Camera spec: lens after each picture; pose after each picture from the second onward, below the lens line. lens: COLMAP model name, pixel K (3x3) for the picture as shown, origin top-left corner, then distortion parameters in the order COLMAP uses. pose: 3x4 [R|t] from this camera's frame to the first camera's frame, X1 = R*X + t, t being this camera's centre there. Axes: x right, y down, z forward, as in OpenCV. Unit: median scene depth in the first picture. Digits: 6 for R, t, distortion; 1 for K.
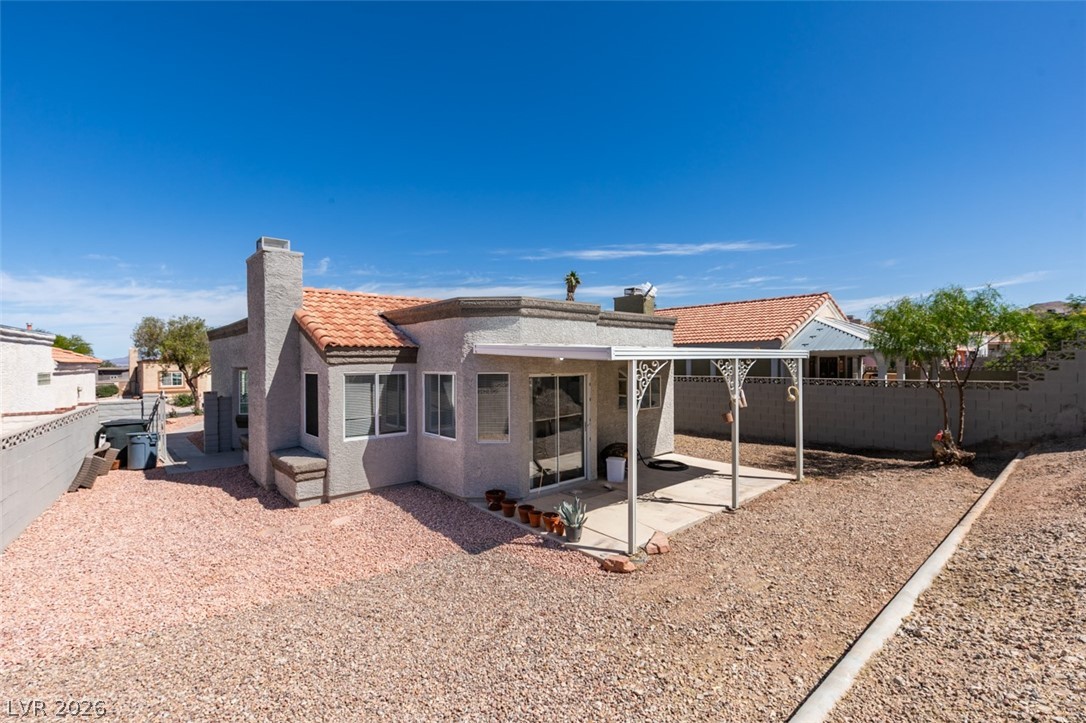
lens RADIAL K [[483.9, 0, 540.1], [0, 483.9, 363.0], [0, 0, 1]] dist [0.000529, -0.000365]
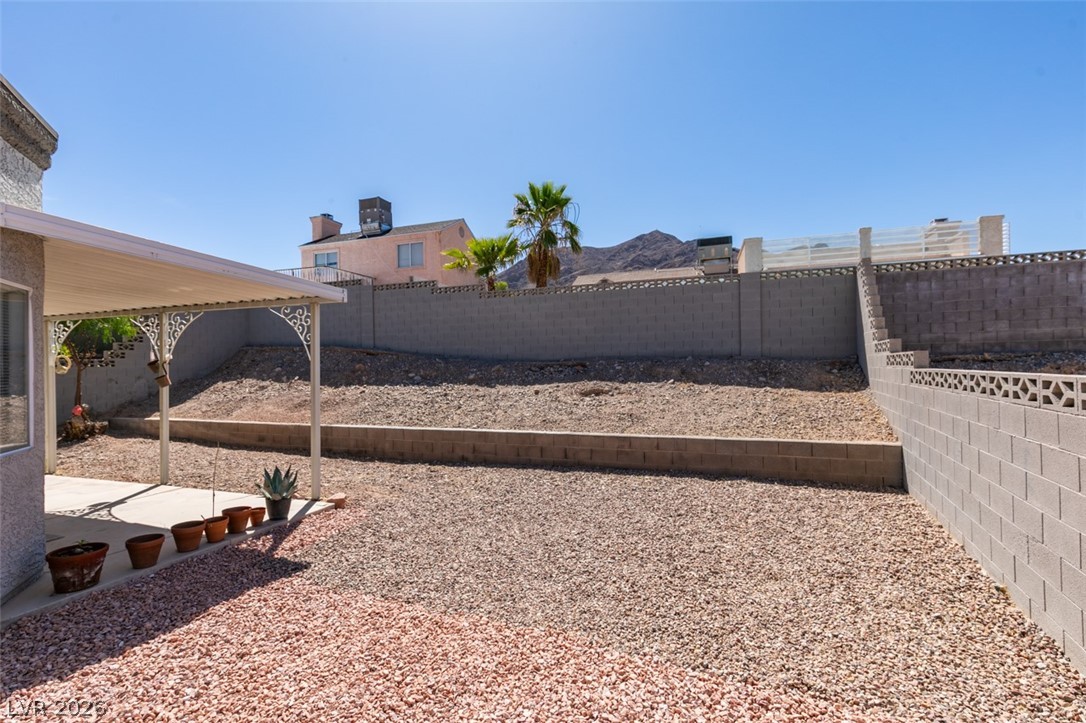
lens RADIAL K [[483.9, 0, 540.1], [0, 483.9, 363.0], [0, 0, 1]] dist [0.000529, -0.000365]
pose [[-0.504836, 0.023356, 0.862899, -0.588685], [0.022147, 0.999655, -0.014100, 0.091480], [-0.862931, 0.011993, -0.505180, 0.716897]]
